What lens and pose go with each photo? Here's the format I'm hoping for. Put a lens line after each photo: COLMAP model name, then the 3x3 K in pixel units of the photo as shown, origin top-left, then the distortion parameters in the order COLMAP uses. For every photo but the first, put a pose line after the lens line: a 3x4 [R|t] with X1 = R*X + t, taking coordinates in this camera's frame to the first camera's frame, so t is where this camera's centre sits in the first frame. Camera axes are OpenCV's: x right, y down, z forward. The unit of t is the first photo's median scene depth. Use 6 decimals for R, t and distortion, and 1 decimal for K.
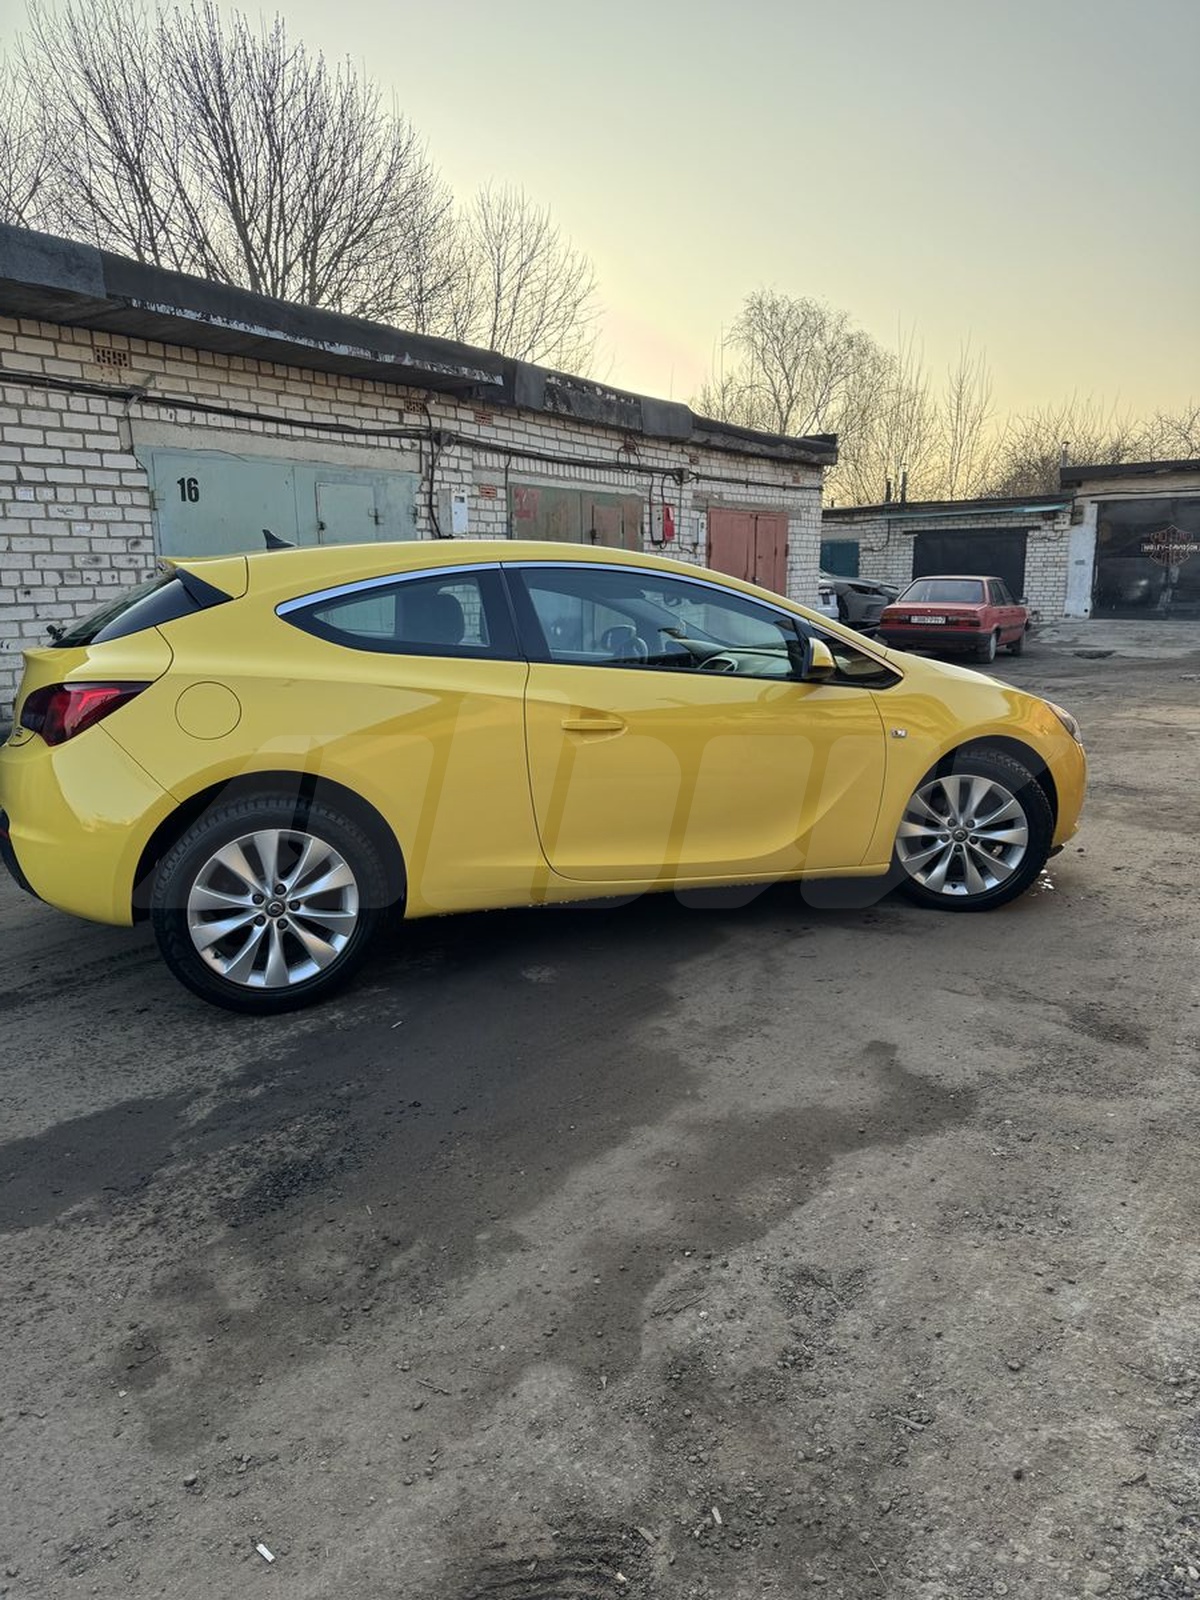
lens RADIAL K [[1130.5, 0, 600.2], [0, 1130.5, 799.5], [0, 0, 1]] dist [0.011589, -0.003286]
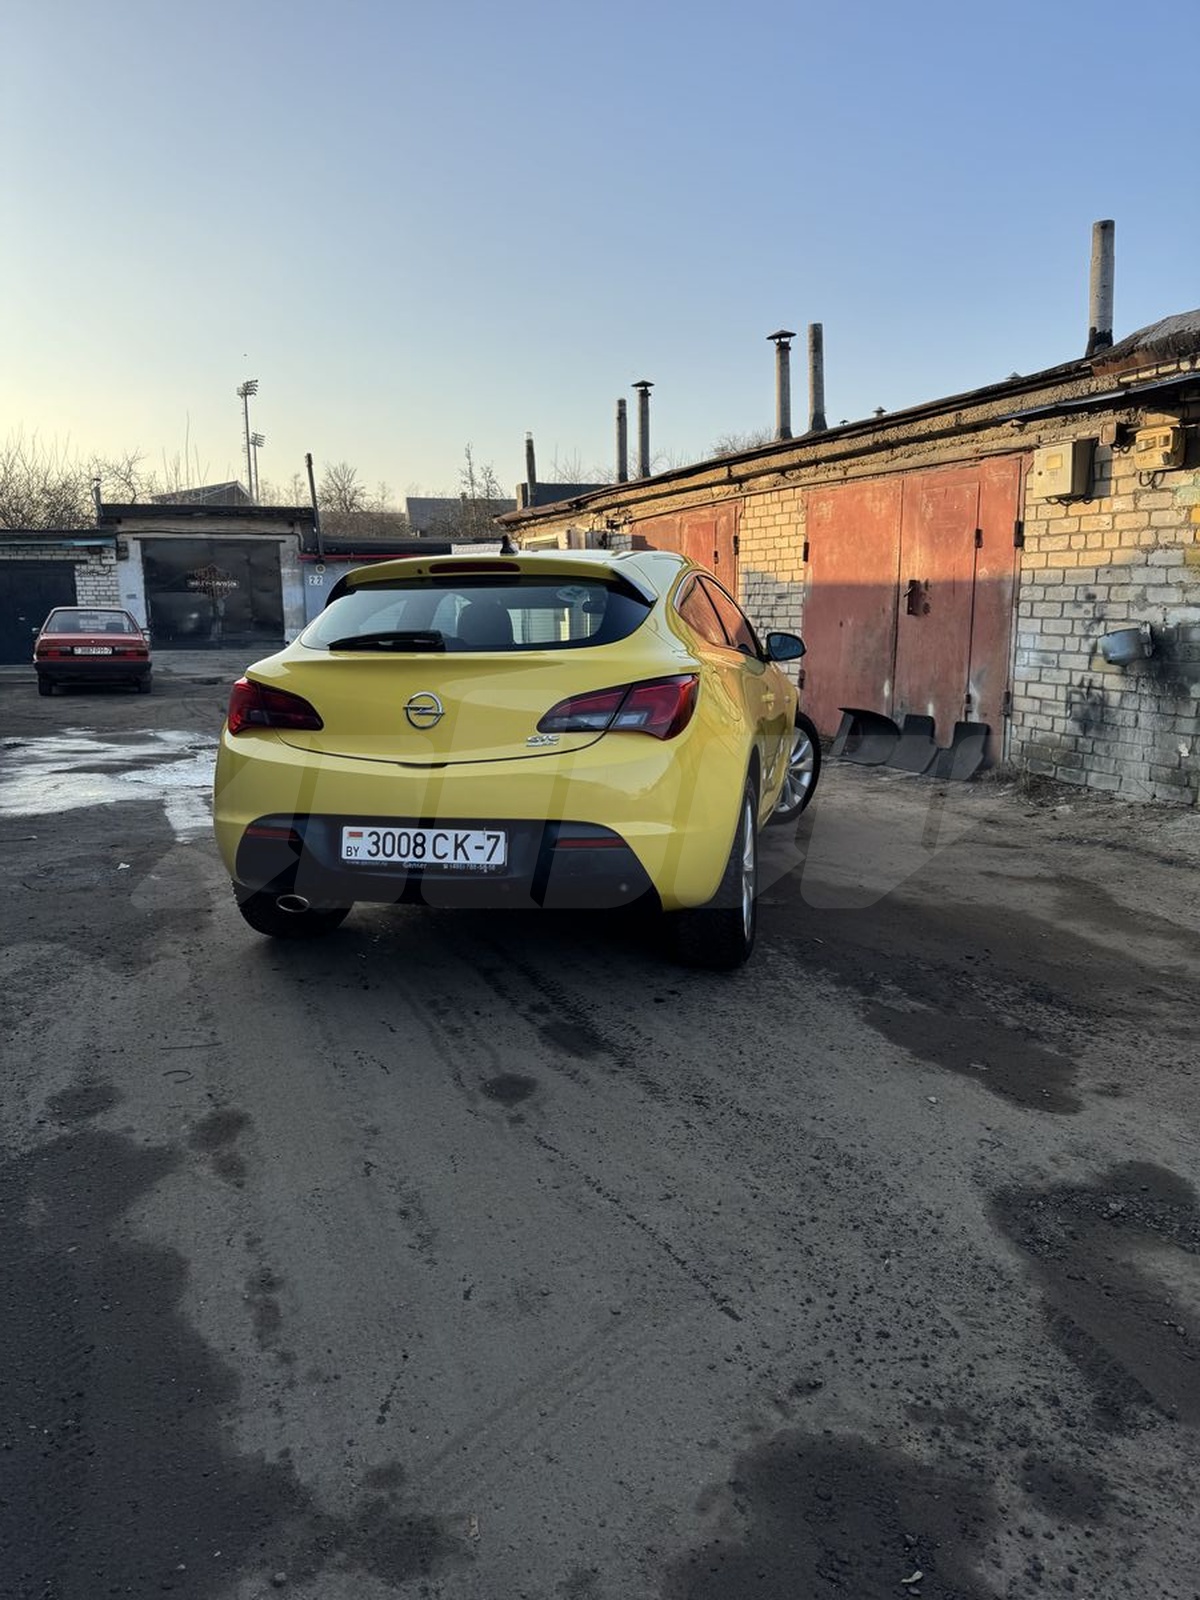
lens RADIAL K [[1130.5, 0, 599.9], [0, 1130.5, 789.6], [0, 0, 1]] dist [0.011589, -0.003286]
pose [[0.590032, -0.126070, 0.797476, -0.210458], [0.159905, 0.986415, 0.037629, -0.007382], [-0.791386, 0.105318, 0.602176, 0.071687]]
